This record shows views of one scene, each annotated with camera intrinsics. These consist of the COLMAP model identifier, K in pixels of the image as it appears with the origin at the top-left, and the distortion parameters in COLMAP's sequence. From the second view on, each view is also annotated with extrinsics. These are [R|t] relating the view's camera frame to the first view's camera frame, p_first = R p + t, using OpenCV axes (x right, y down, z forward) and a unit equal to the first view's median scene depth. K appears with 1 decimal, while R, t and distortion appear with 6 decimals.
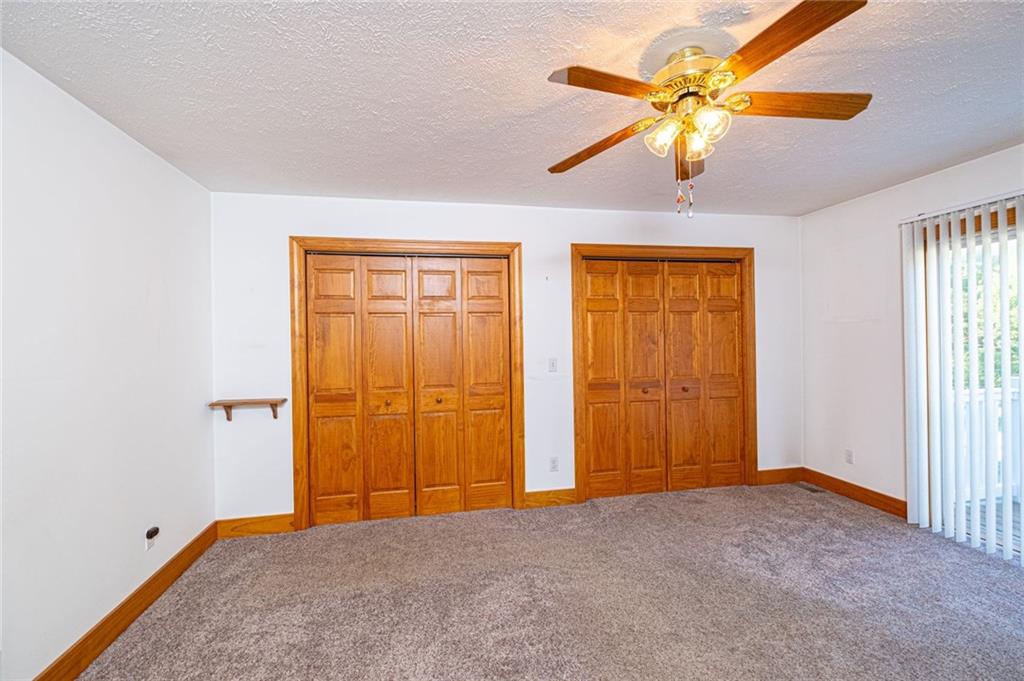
lens RADIAL K [[458.3, 0, 512.0], [0, 458.3, 340.5], [0, 0, 1]] dist [0.001385, -0.004975]
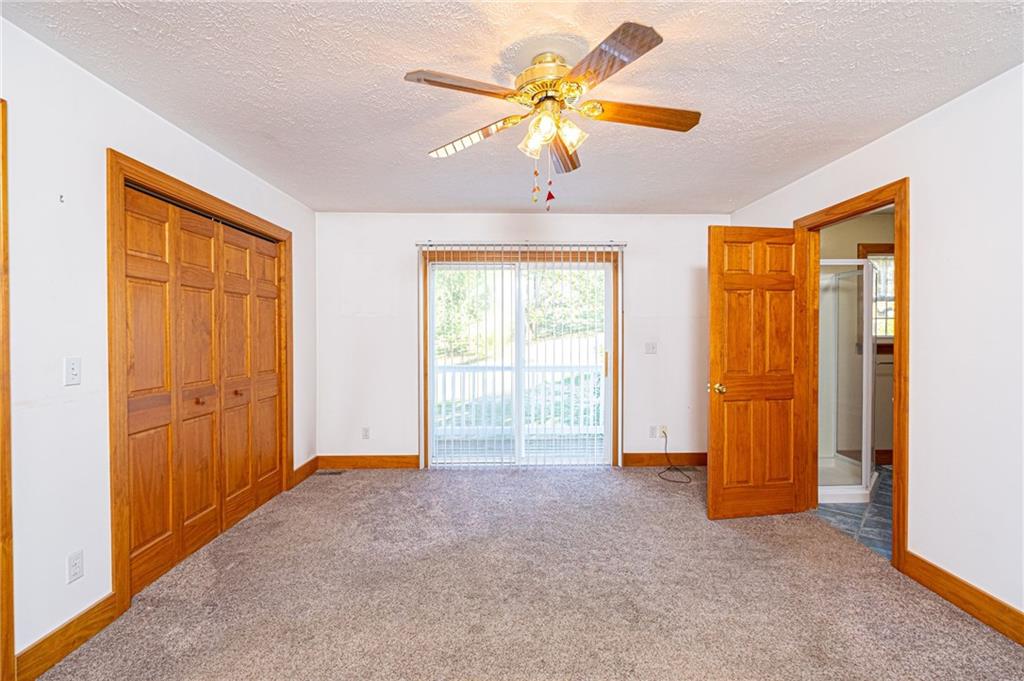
lens RADIAL K [[458.3, 0, 512.0], [0, 458.3, 340.5], [0, 0, 1]] dist [0.001385, -0.004975]
pose [[0.138318, -0.000373, 0.990388, -0.334643], [-0.000671, 1.000000, 0.000471, 0.016687], [-0.990388, -0.000730, 0.138318, 0.435136]]
